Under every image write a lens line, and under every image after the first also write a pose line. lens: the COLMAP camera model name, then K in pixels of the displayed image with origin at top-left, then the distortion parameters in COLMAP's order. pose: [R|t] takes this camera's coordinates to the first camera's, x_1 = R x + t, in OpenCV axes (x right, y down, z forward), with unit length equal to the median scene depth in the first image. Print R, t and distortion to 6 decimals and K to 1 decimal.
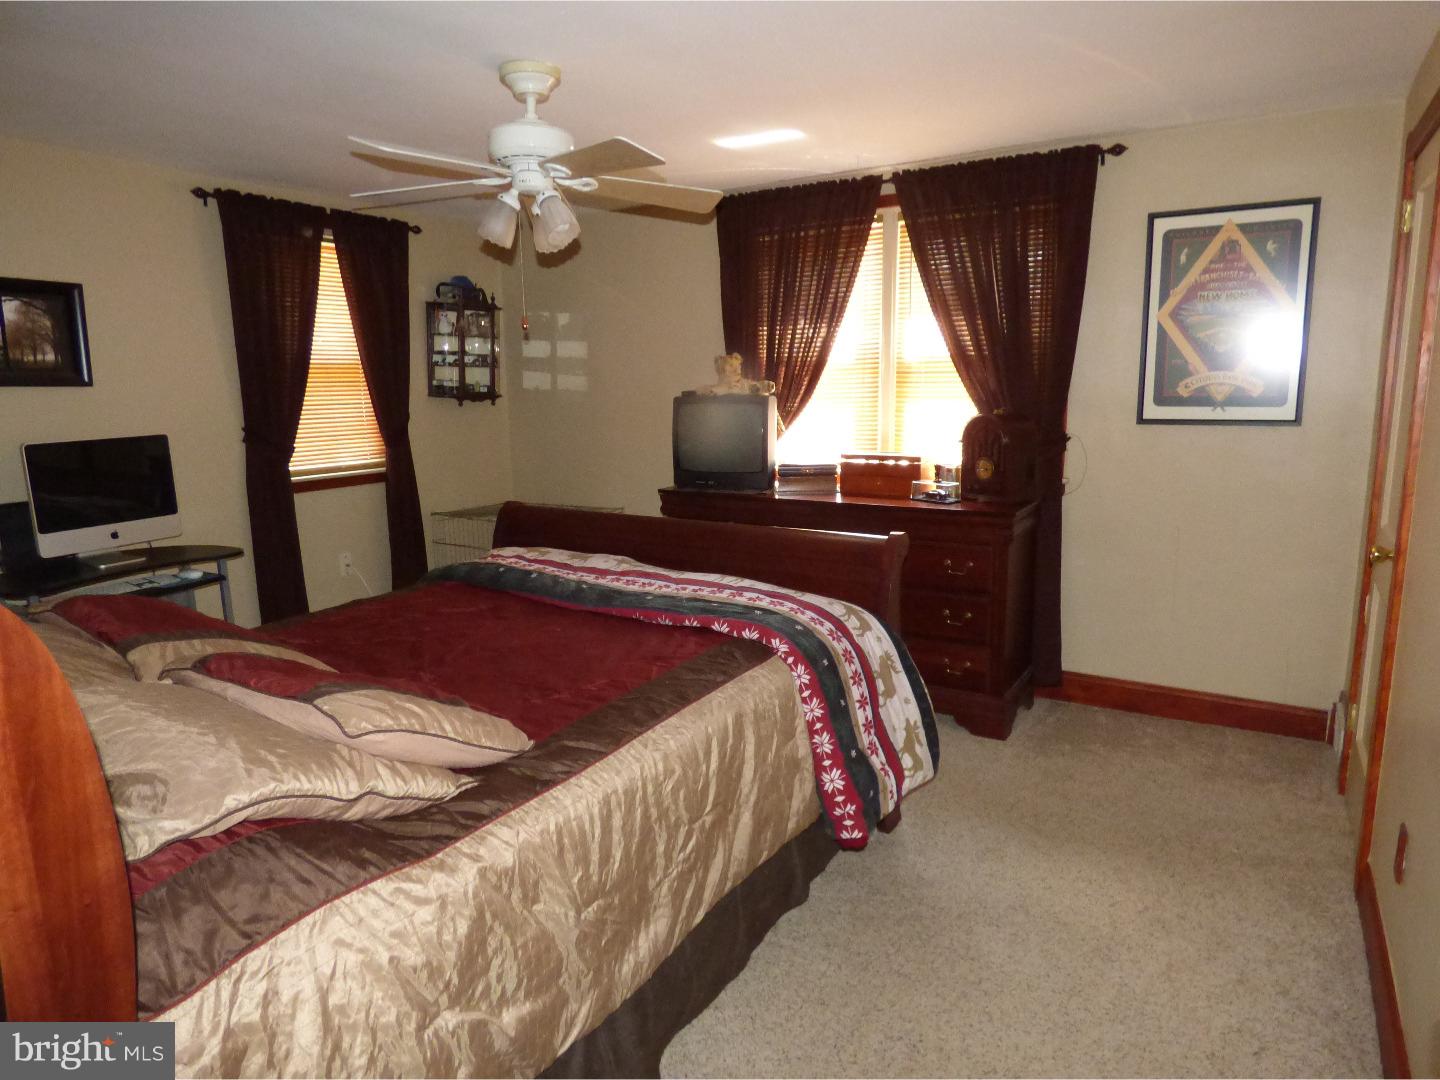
lens RADIAL K [[883.5, 0, 722.1], [0, 883.5, 535.8], [0, 0, 1]] dist [-0.009021, -0.005950]
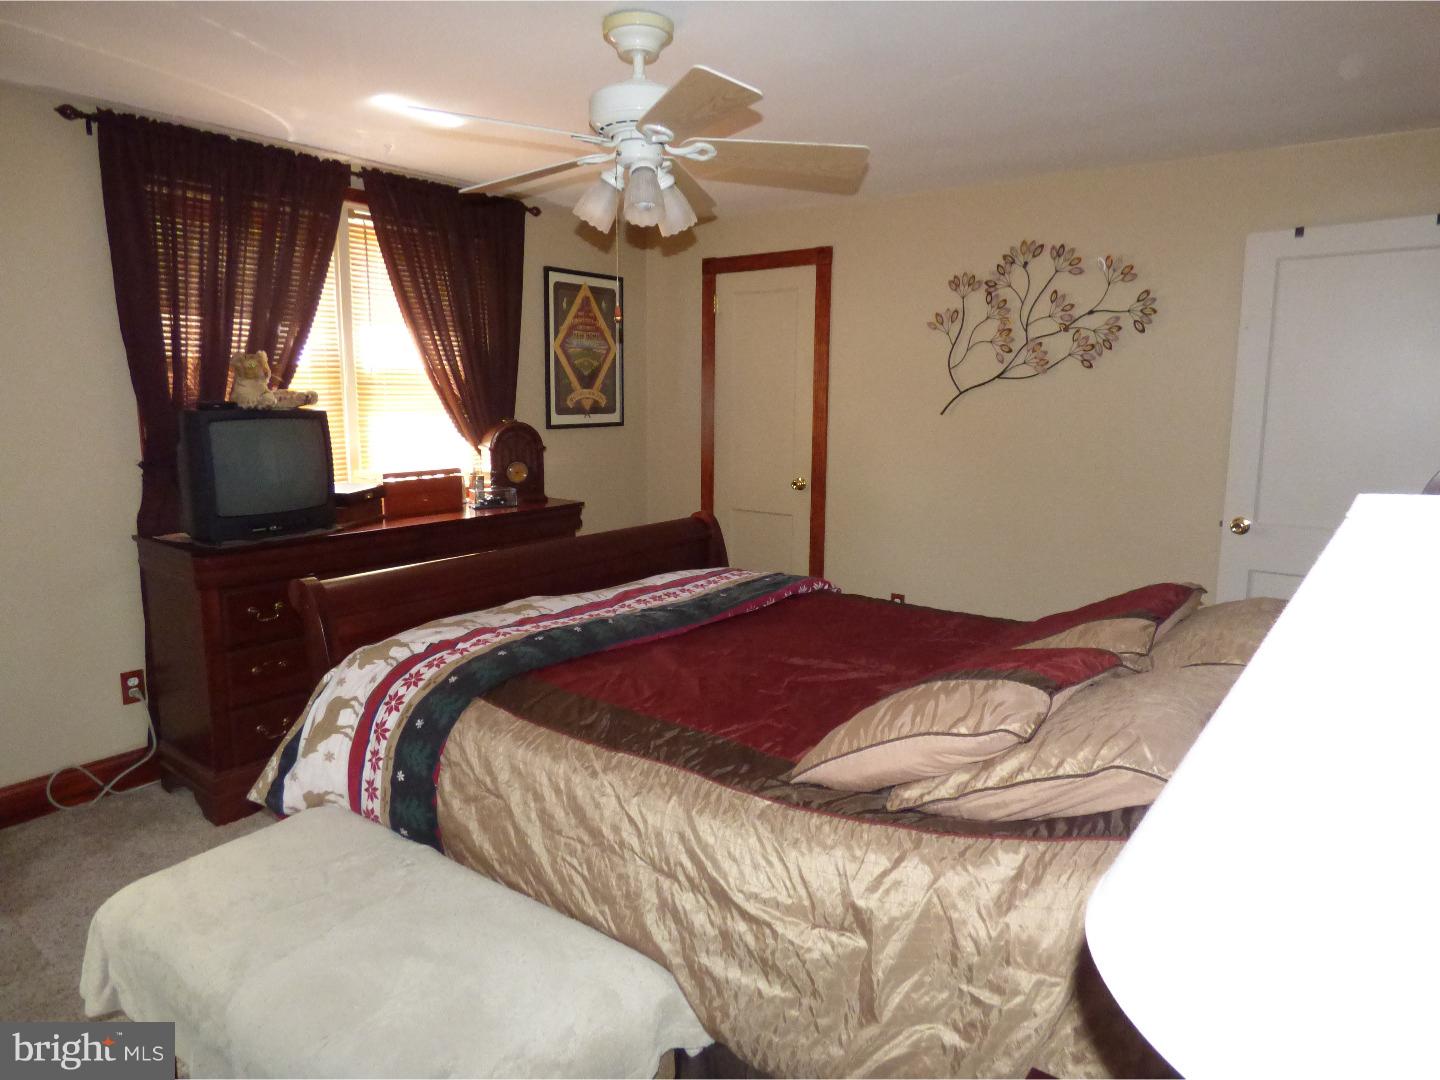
lens RADIAL K [[883.5, 0, 722.2], [0, 883.5, 537.8], [0, 0, 1]] dist [-0.009021, -0.005950]
pose [[0.098072, -0.141790, 0.985027, -0.797164], [0.172872, 0.977178, 0.123448, -0.089127], [-0.980050, 0.158176, 0.120345, 0.635659]]
